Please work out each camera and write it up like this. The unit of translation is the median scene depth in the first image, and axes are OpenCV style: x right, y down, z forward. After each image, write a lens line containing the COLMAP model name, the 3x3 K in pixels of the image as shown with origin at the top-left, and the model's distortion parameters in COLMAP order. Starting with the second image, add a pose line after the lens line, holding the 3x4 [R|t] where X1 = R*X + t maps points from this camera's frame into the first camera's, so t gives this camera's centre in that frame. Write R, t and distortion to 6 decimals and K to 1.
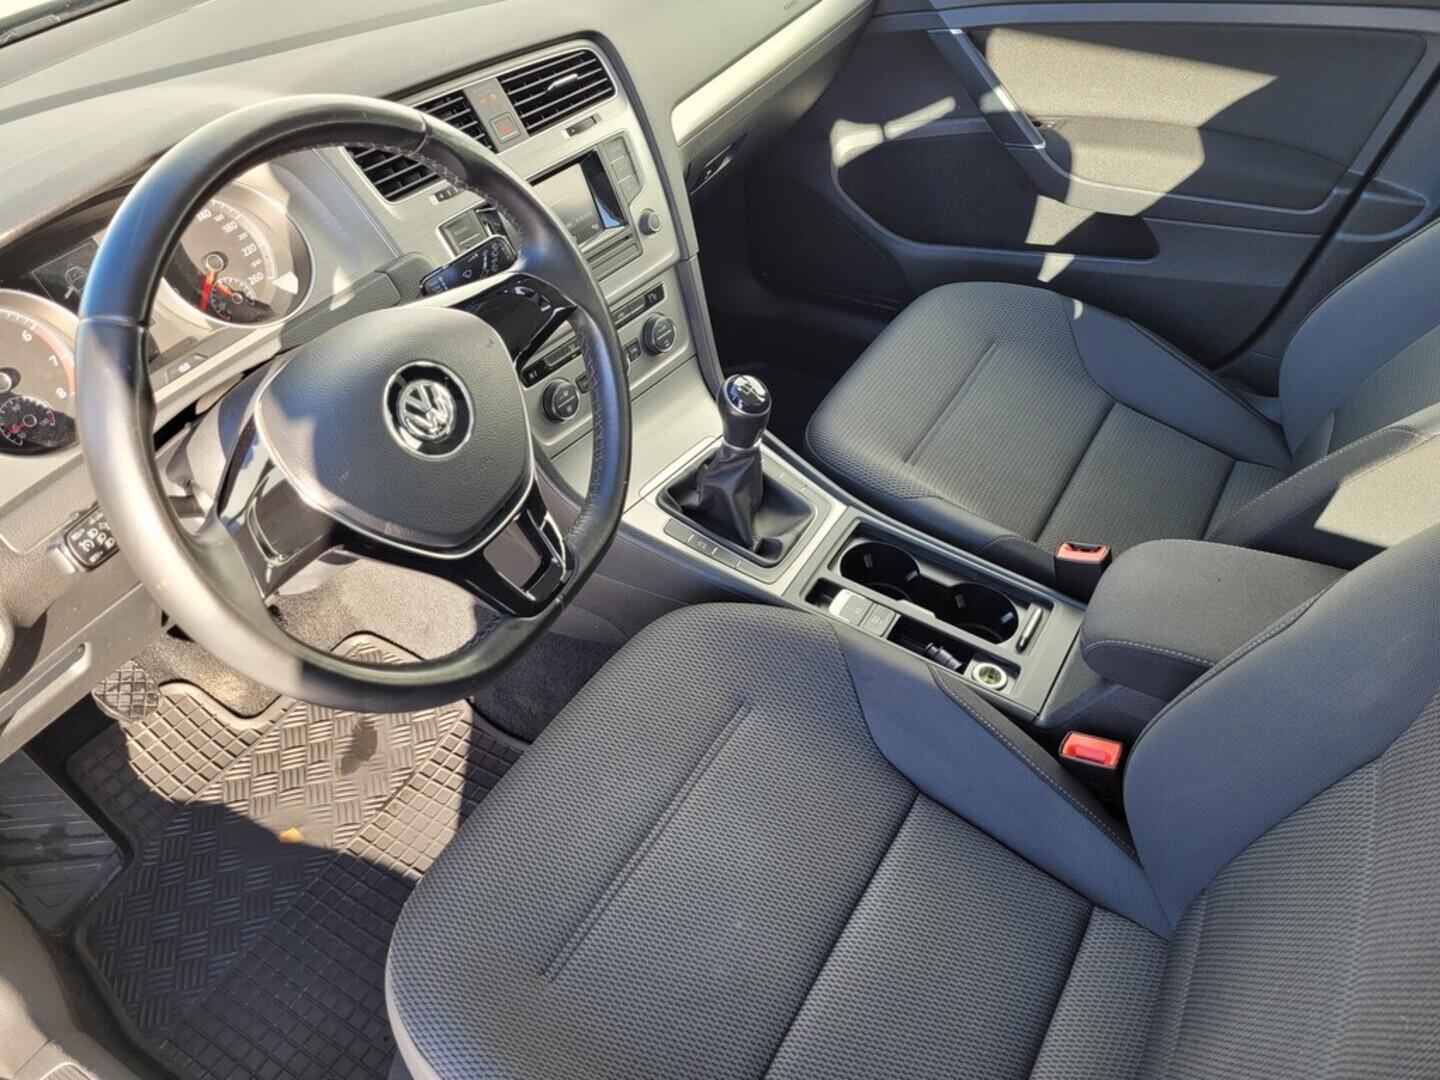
lens RADIAL K [[1086.4, 0, 720.0], [0, 1086.4, 540.0], [0, 0, 1]] dist [0.008014, 0.002501]
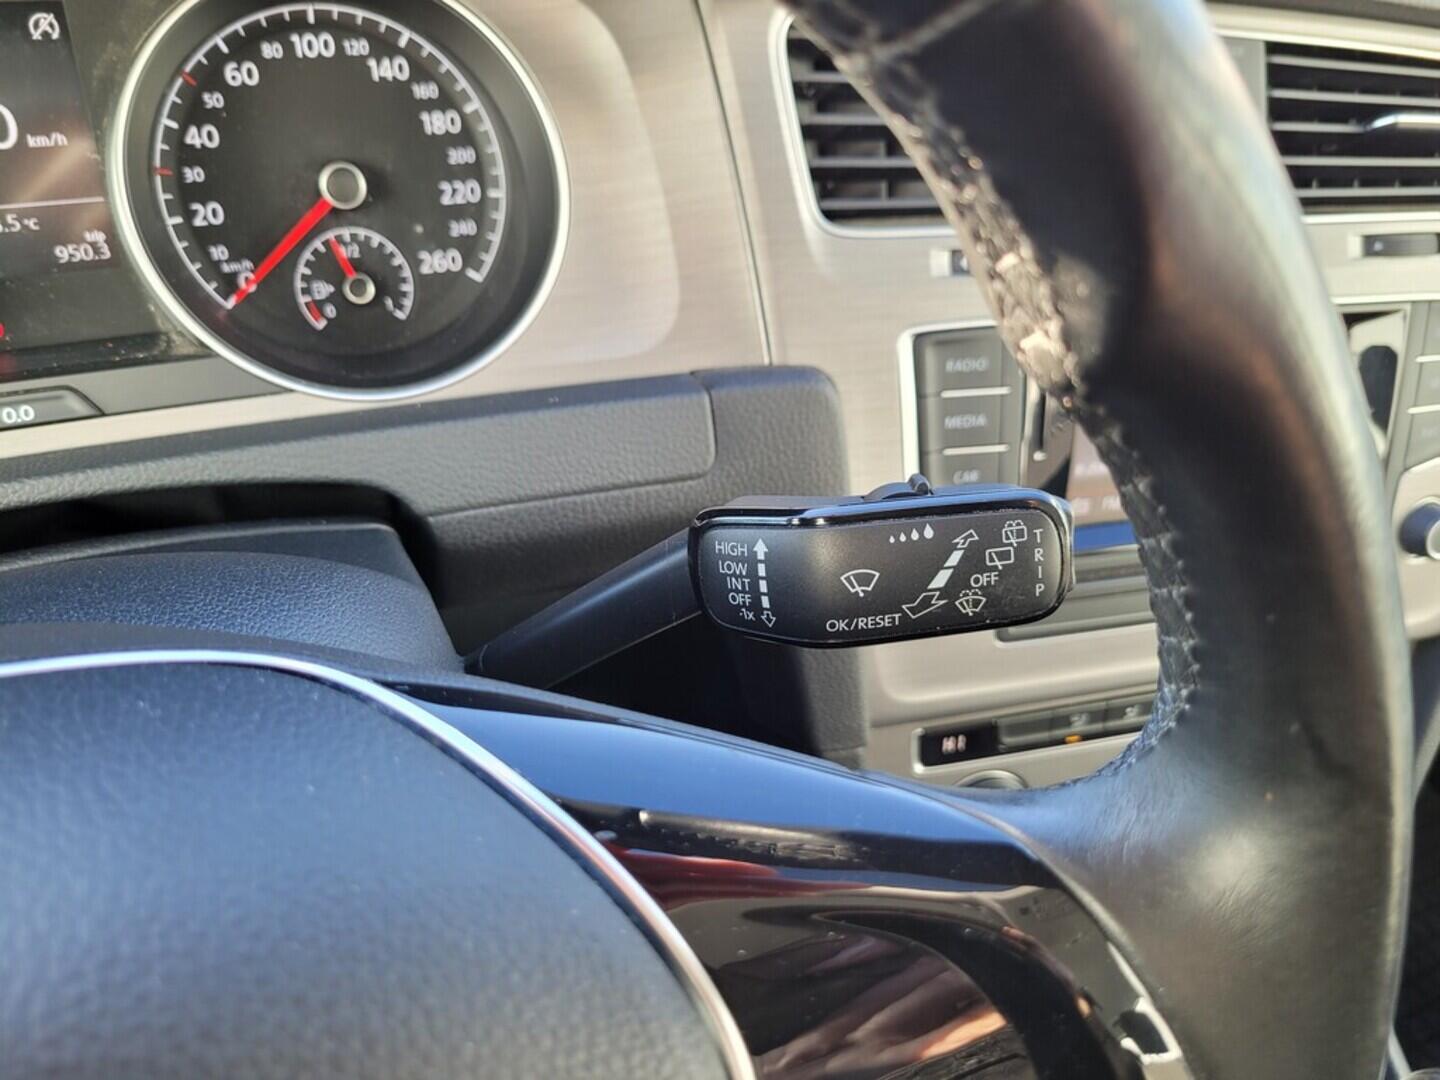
lens RADIAL K [[1110.5, 0, 720.0], [0, 1110.5, 540.0], [0, 0, 1]] dist [-0.006948, -0.011427]
pose [[0.803136, 0.482753, -0.349173, -0.159084], [-0.498208, 0.865570, 0.050771, -0.229854], [0.326744, 0.133185, 0.935682, 0.686943]]
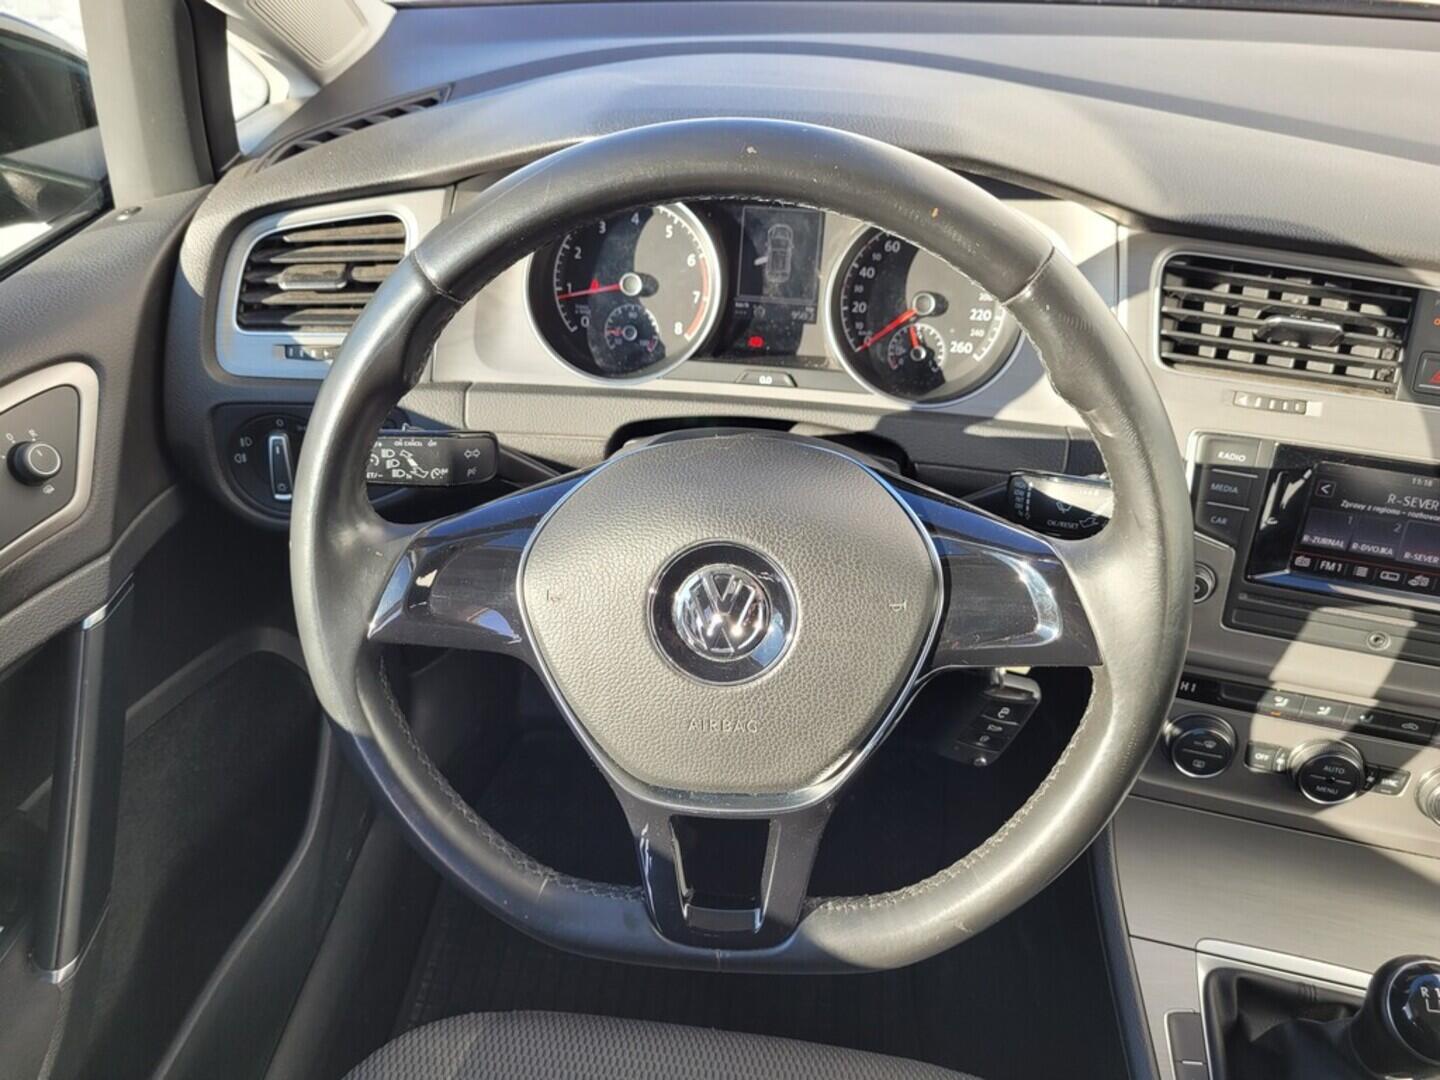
lens RADIAL K [[1086.4, 0, 720.0], [0, 1086.4, 540.0], [0, 0, 1]] dist [0.008014, 0.002501]
pose [[0.402103, 0.628986, -0.665350, 0.106489], [-0.644275, 0.710708, 0.282498, -0.257605], [0.650556, 0.315075, 0.691017, 0.409449]]
